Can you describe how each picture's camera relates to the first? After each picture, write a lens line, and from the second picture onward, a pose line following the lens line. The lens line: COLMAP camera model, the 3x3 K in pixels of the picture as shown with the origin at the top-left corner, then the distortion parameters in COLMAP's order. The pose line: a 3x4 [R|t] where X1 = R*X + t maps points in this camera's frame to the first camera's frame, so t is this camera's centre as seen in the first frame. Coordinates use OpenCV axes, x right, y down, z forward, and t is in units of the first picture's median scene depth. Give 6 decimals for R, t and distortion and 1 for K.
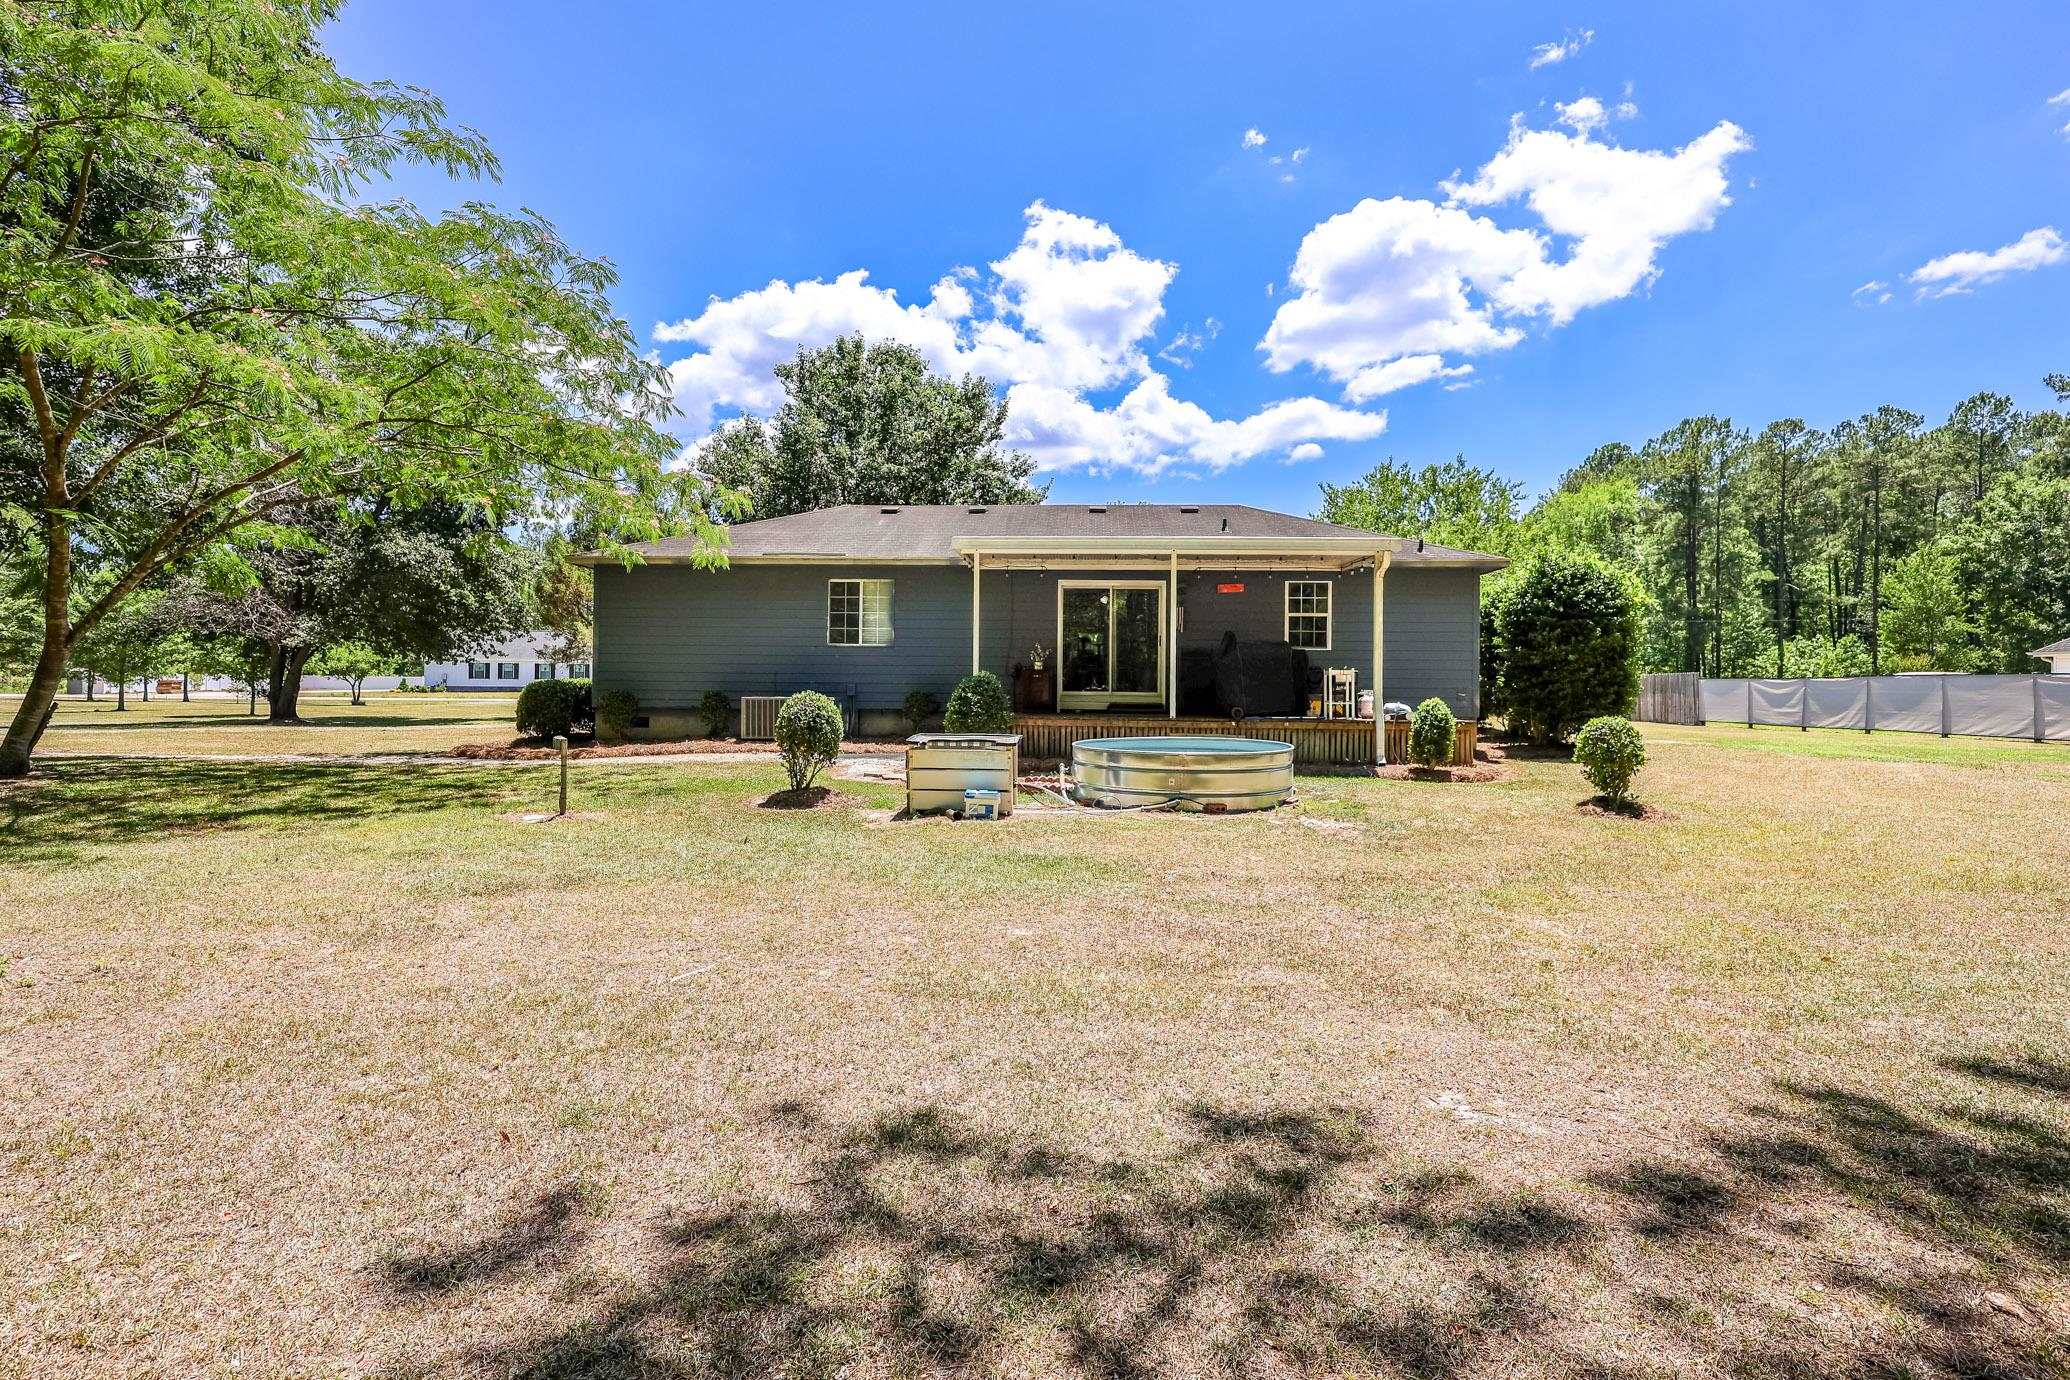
lens RADIAL K [[993.6, 0, 1035.0], [0, 993.6, 692.3], [0, 0, 1]] dist [-0.000968, -0.000014]
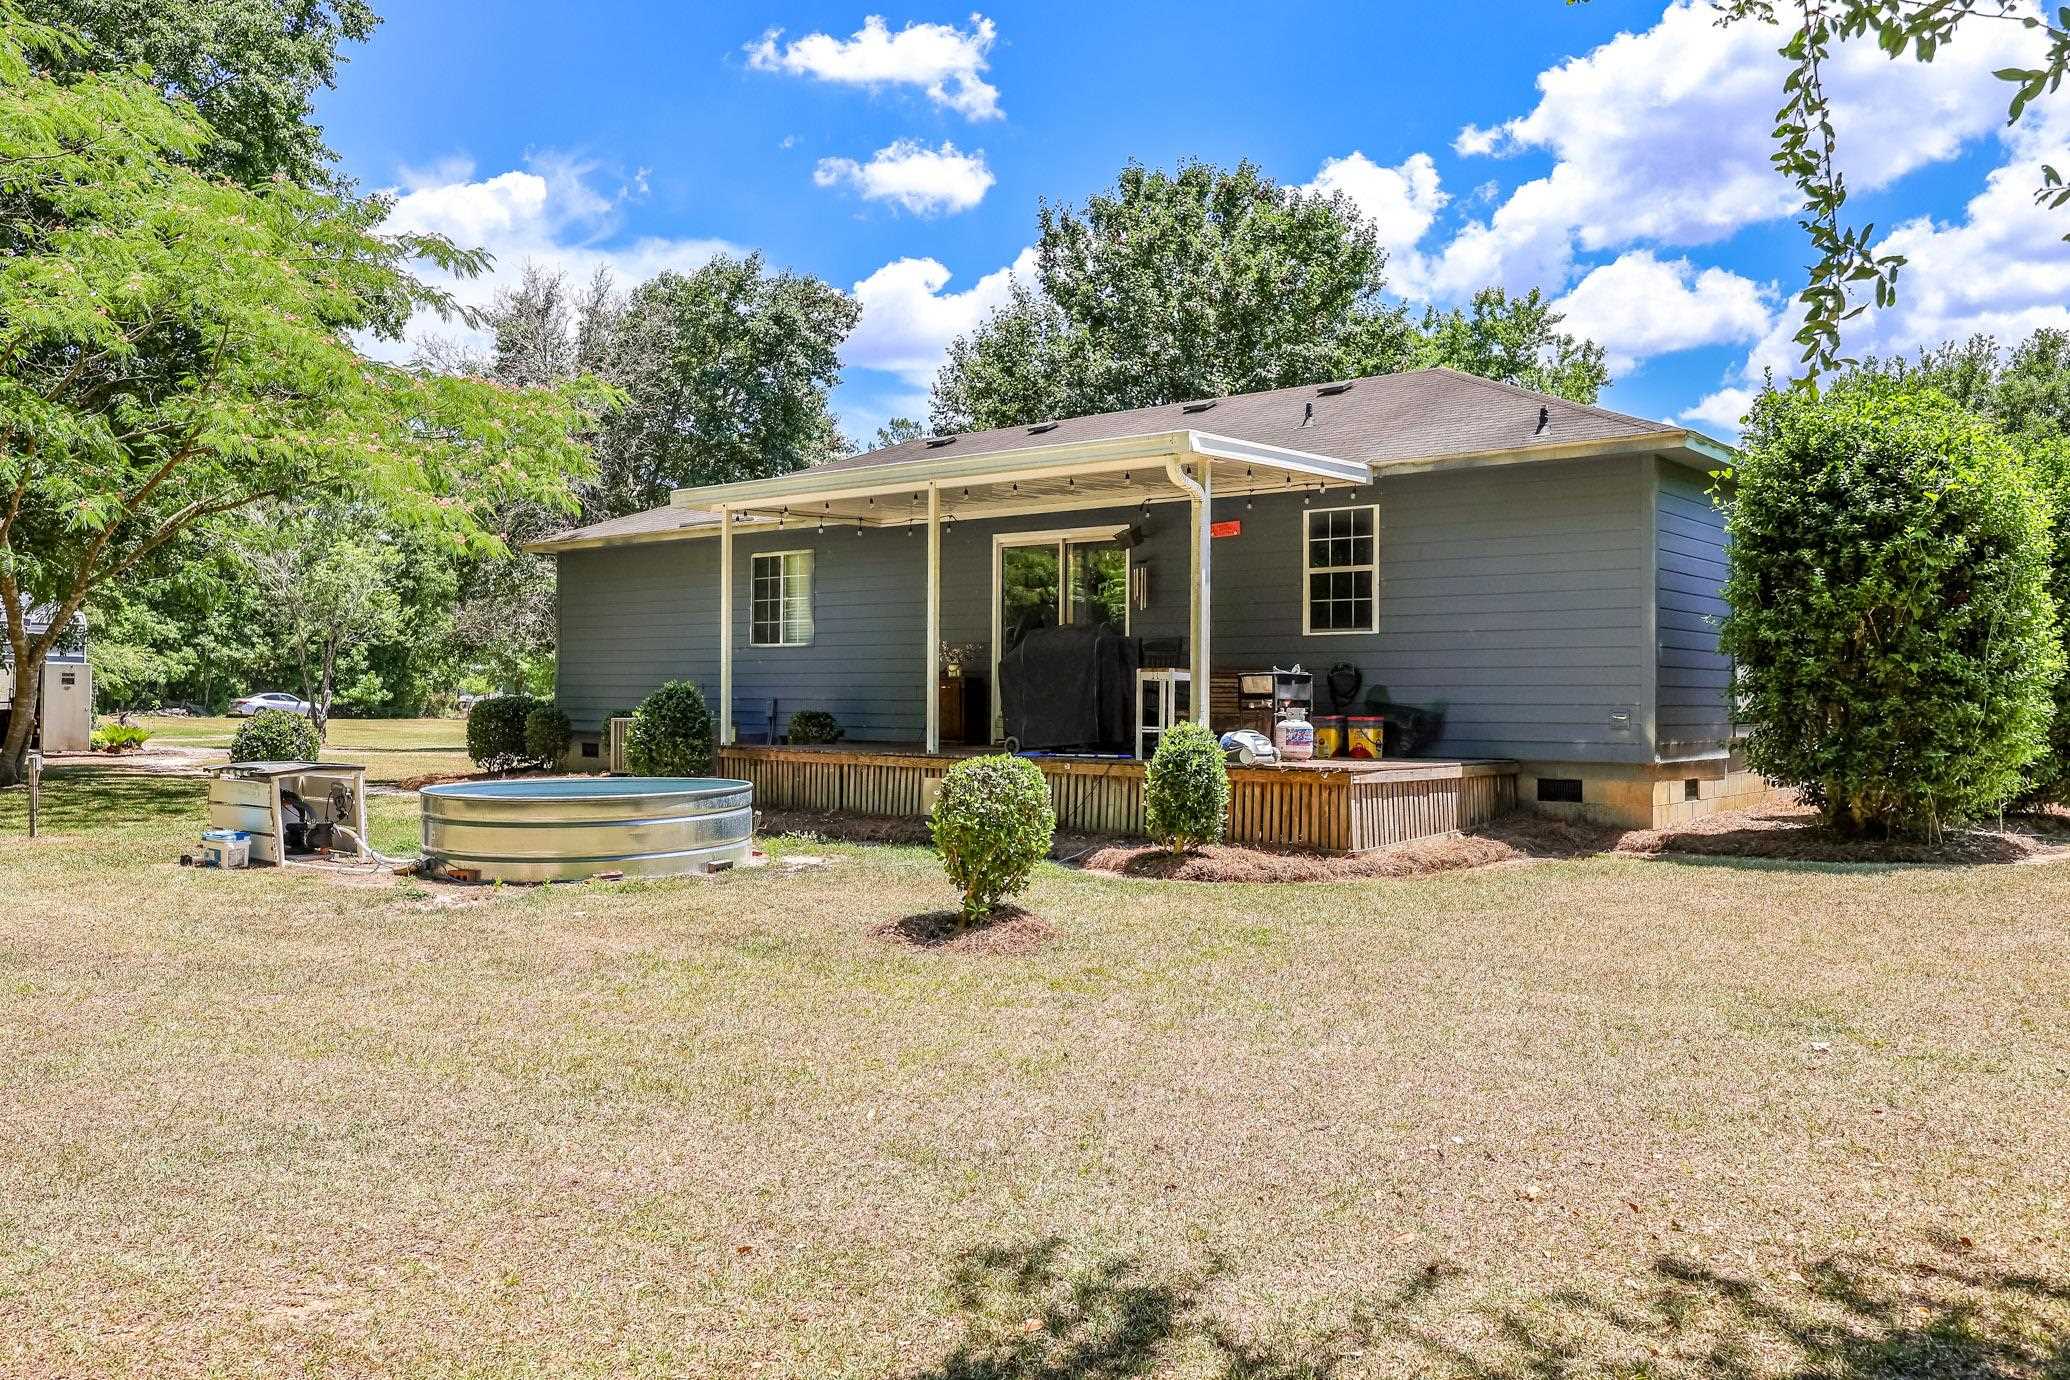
lens RADIAL K [[1629.8, 0, 1034.4], [0, 1629.8, 687.0], [0, 0, 1]] dist [0.007538, 0.001848]
pose [[0.797936, -0.008319, -0.602685, 0.679253], [-0.001153, 0.999882, -0.015328, 0.000179], [0.602741, 0.012925, 0.797832, 0.183852]]
